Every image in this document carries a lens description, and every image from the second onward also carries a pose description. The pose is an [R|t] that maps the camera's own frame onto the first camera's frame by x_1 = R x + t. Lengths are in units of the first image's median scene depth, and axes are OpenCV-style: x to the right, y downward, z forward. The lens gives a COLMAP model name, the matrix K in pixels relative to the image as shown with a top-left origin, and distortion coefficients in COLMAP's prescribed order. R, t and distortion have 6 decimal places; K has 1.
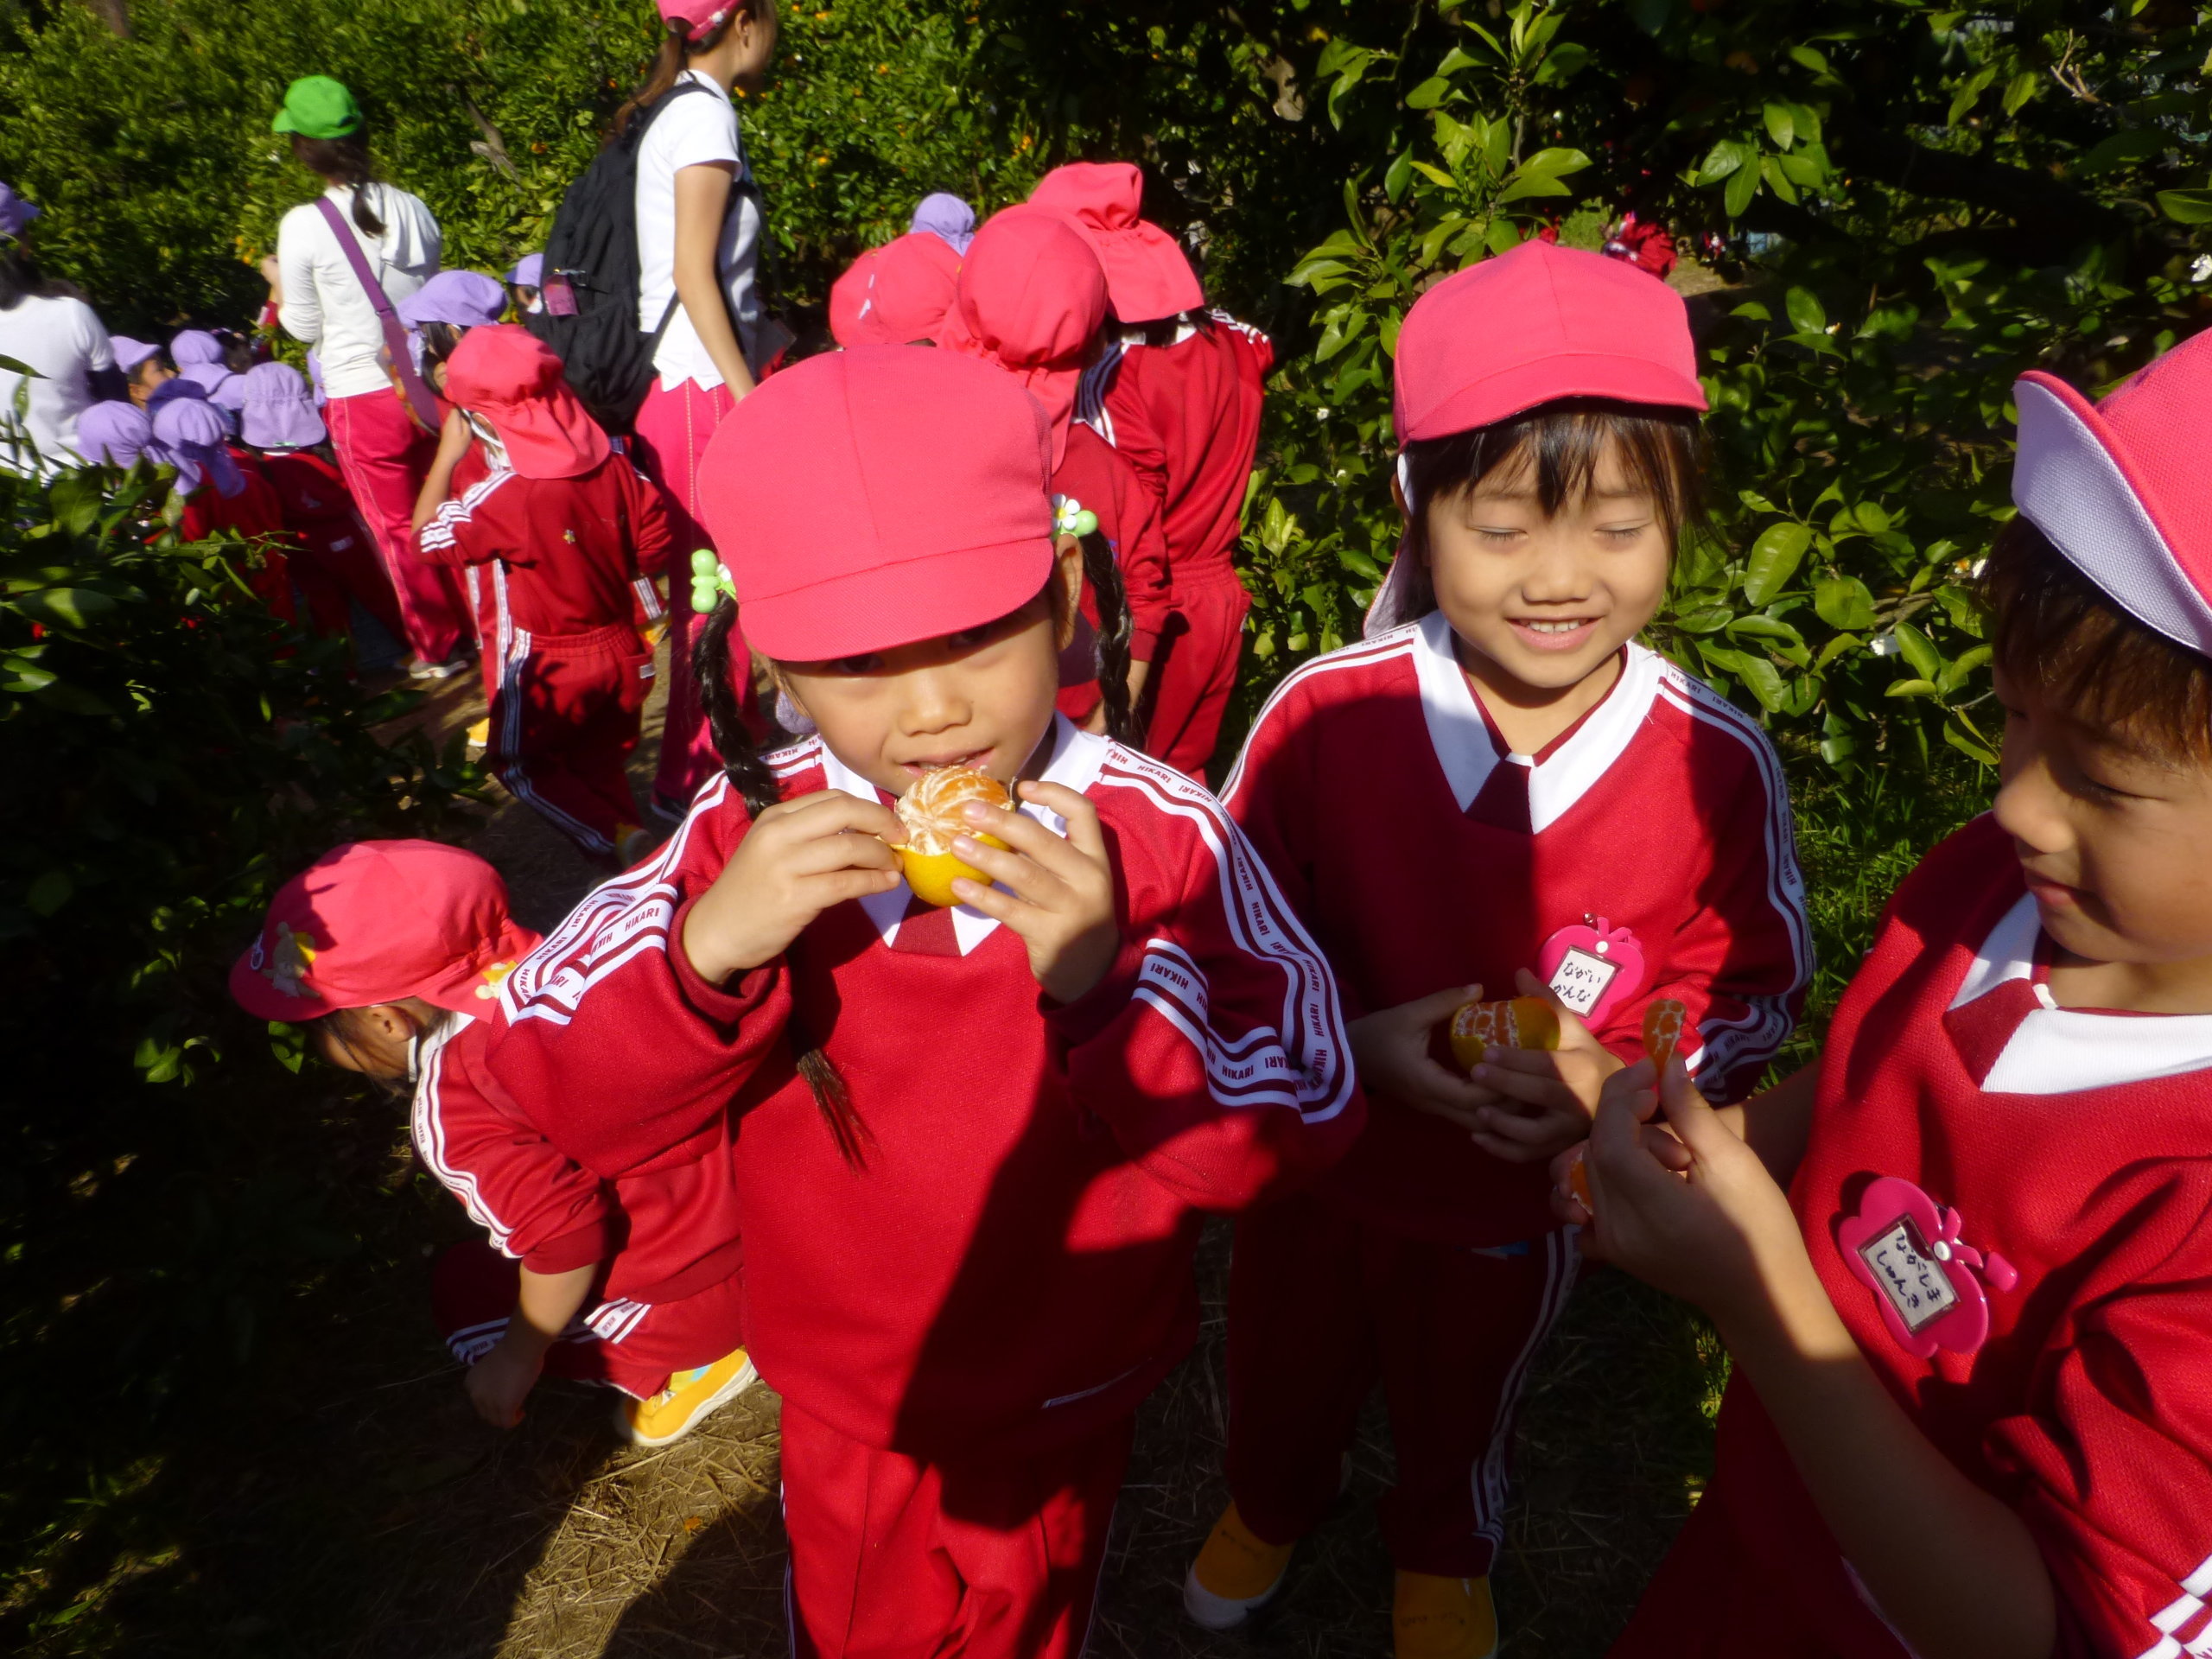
lens RADIAL K [[1618.1, 0, 1108.8], [0, 1618.1, 826.2], [0, 0, 1]] dist [-0.047977, 0.033461]
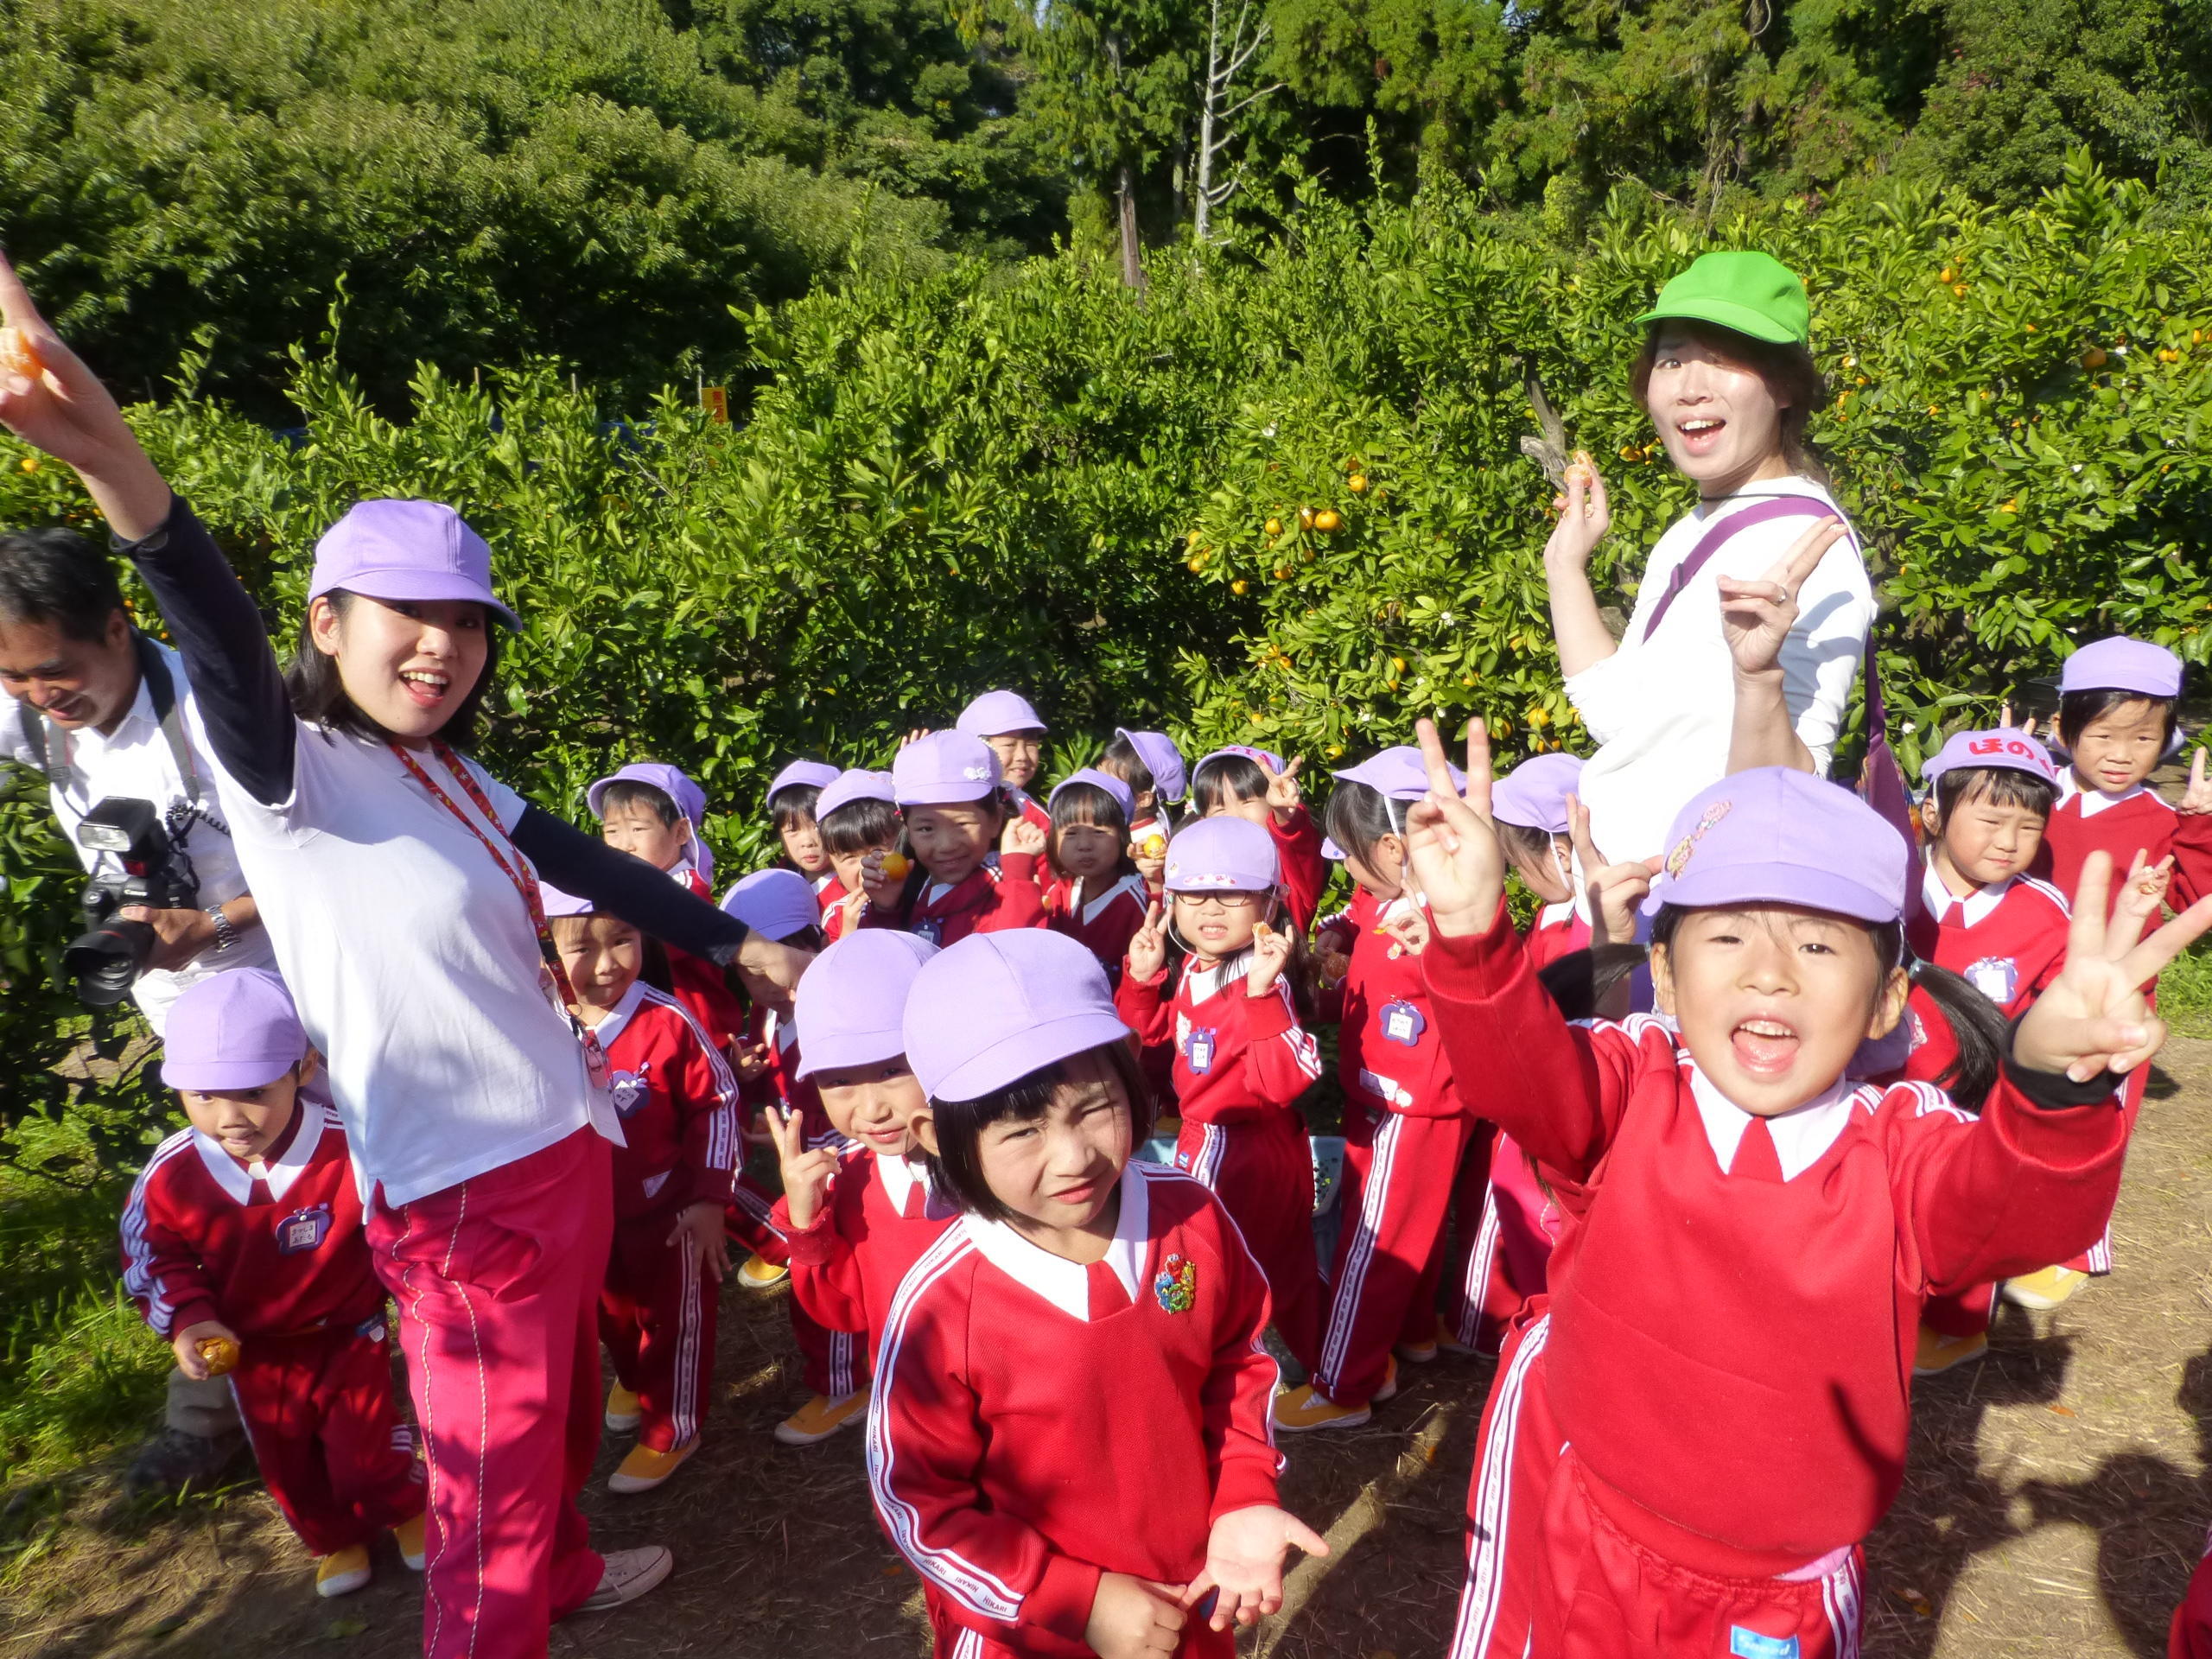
lens RADIAL K [[1618.1, 0, 1108.9], [0, 1618.1, 840.4], [0, 0, 1]] dist [-0.047977, 0.033461]
pose [[0.865147, 0.189067, -0.464515, -0.210978], [-0.263594, 0.959390, -0.100445, -0.151180], [0.426660, 0.209343, 0.879850, 0.367471]]
